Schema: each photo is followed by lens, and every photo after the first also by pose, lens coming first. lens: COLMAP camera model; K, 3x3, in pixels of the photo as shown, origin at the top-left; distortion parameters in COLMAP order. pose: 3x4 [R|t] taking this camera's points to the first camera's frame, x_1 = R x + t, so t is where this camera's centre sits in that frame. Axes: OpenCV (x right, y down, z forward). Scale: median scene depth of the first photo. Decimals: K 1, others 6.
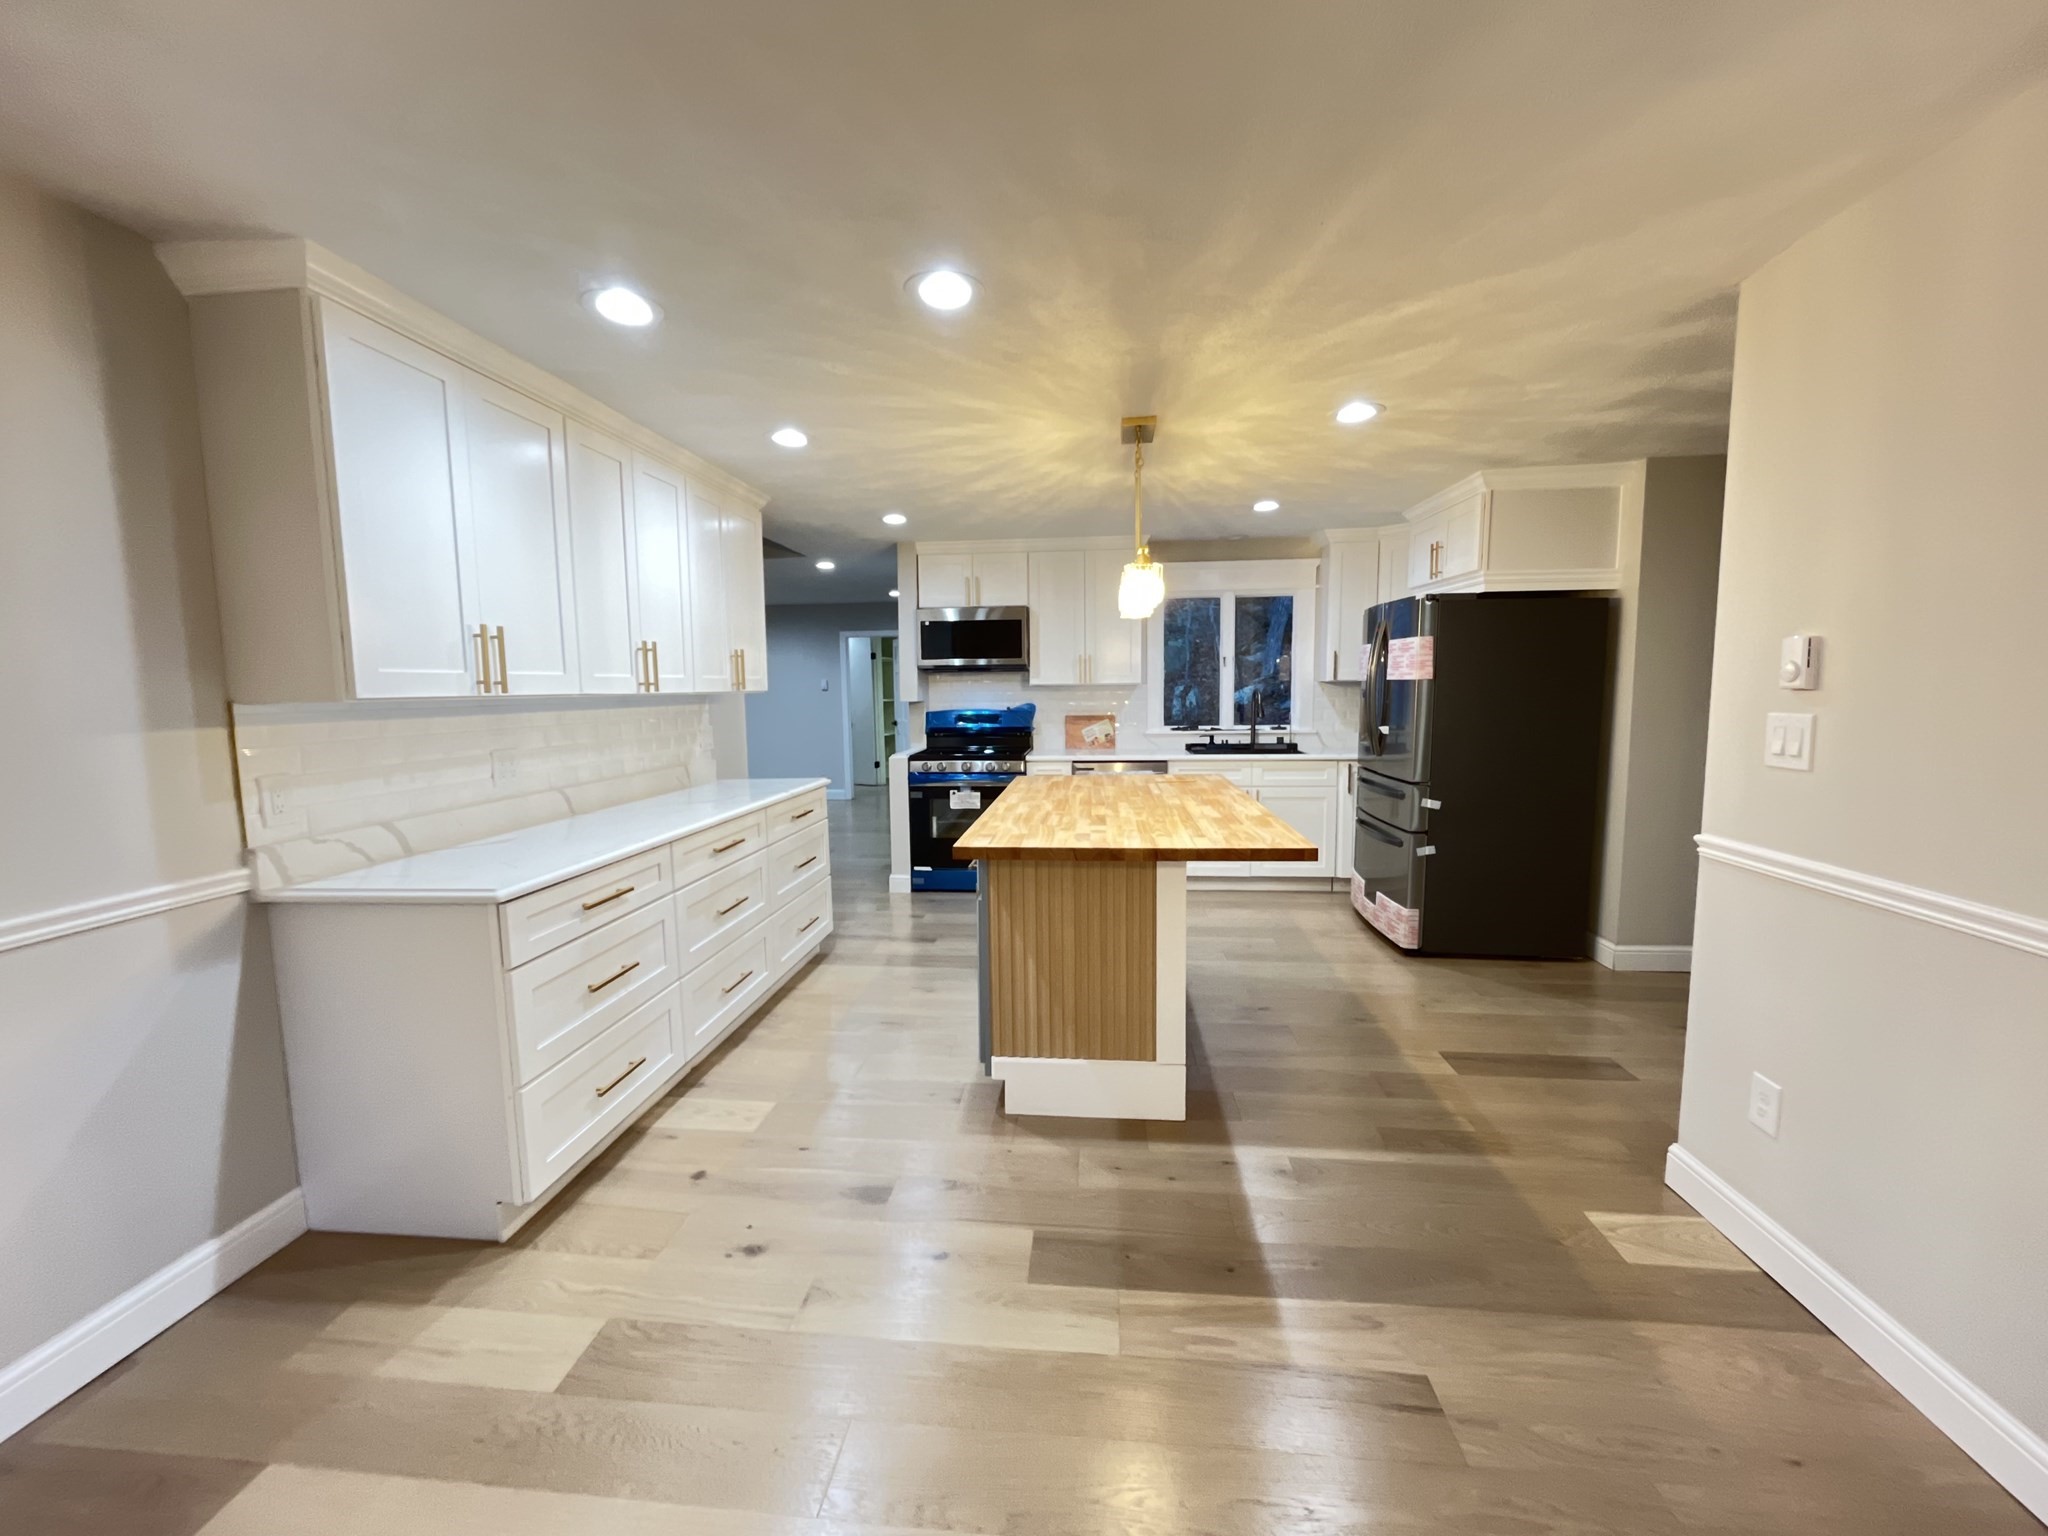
lens RADIAL K [[829.6, 0, 1014.4], [0, 829.6, 768.3], [0, 0, 1]] dist [-0.003146, -0.000291]
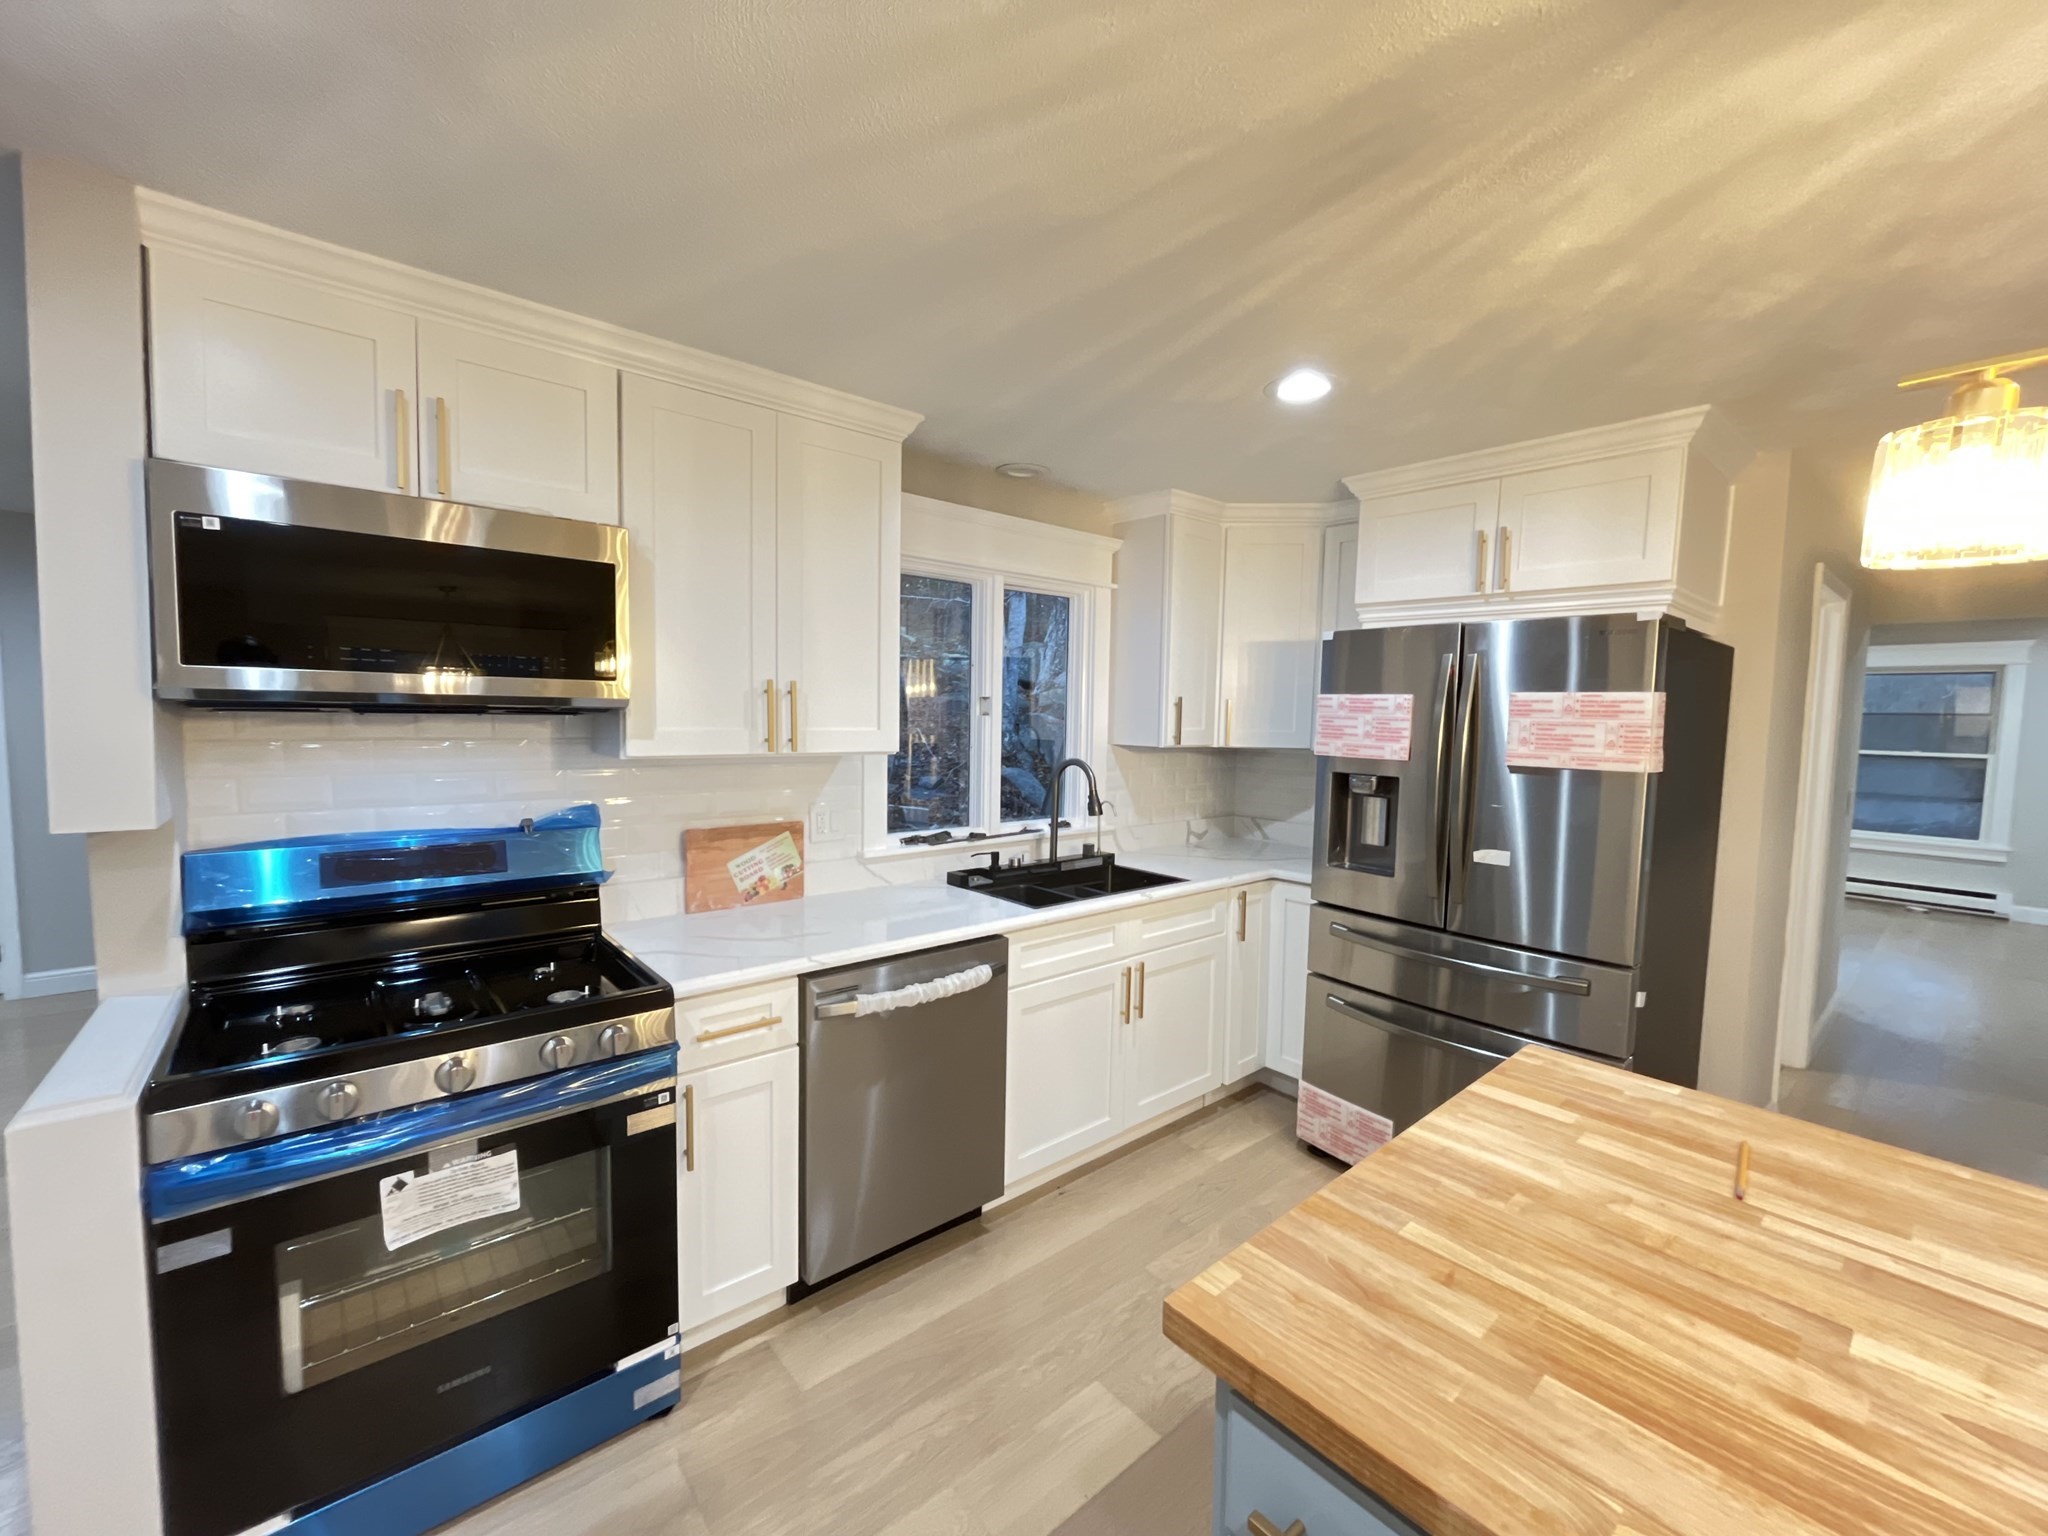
lens RADIAL K [[829.6, 0, 1021.1], [0, 829.6, 770.6], [0, 0, 1]] dist [-0.003146, -0.000291]
pose [[0.692647, -0.025552, 0.720824, -0.187276], [0.044996, 0.998957, -0.007826, -0.138055], [-0.719872, 0.037855, 0.693074, 1.037880]]
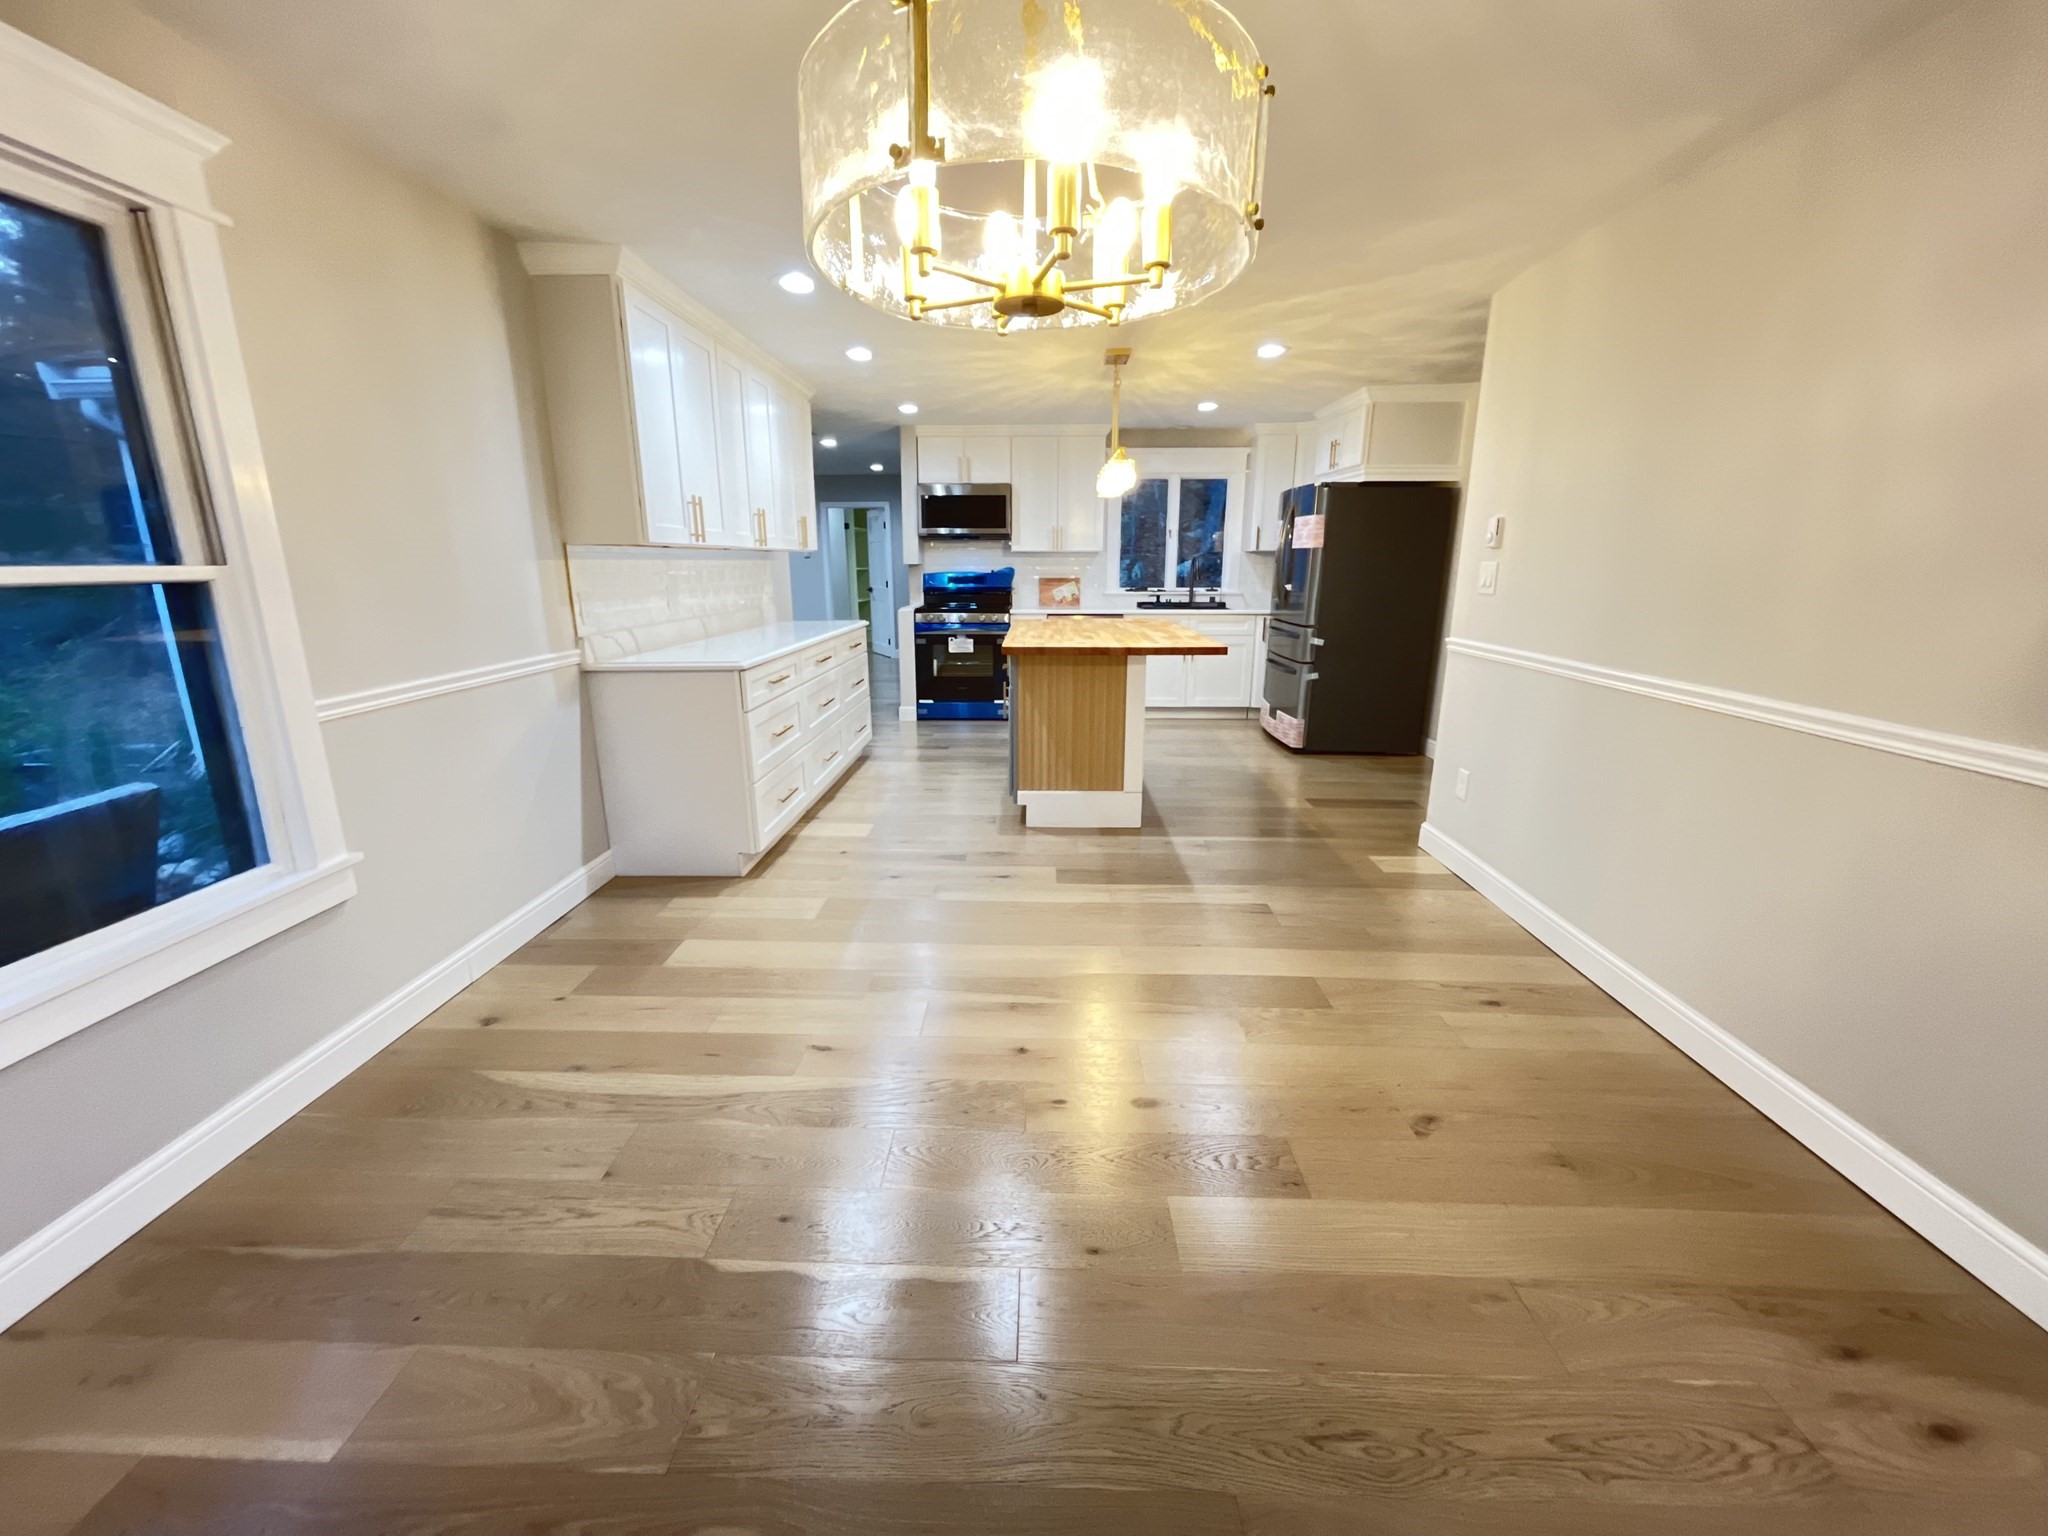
lens RADIAL K [[829.6, 0, 1013.0], [0, 829.6, 764.8], [0, 0, 1]] dist [-0.003146, -0.000291]
pose [[0.997365, -0.005007, 0.072373, -0.111188], [-0.005163, 0.990187, 0.139653, 0.063878], [-0.072362, -0.139659, 0.987552, -0.389990]]
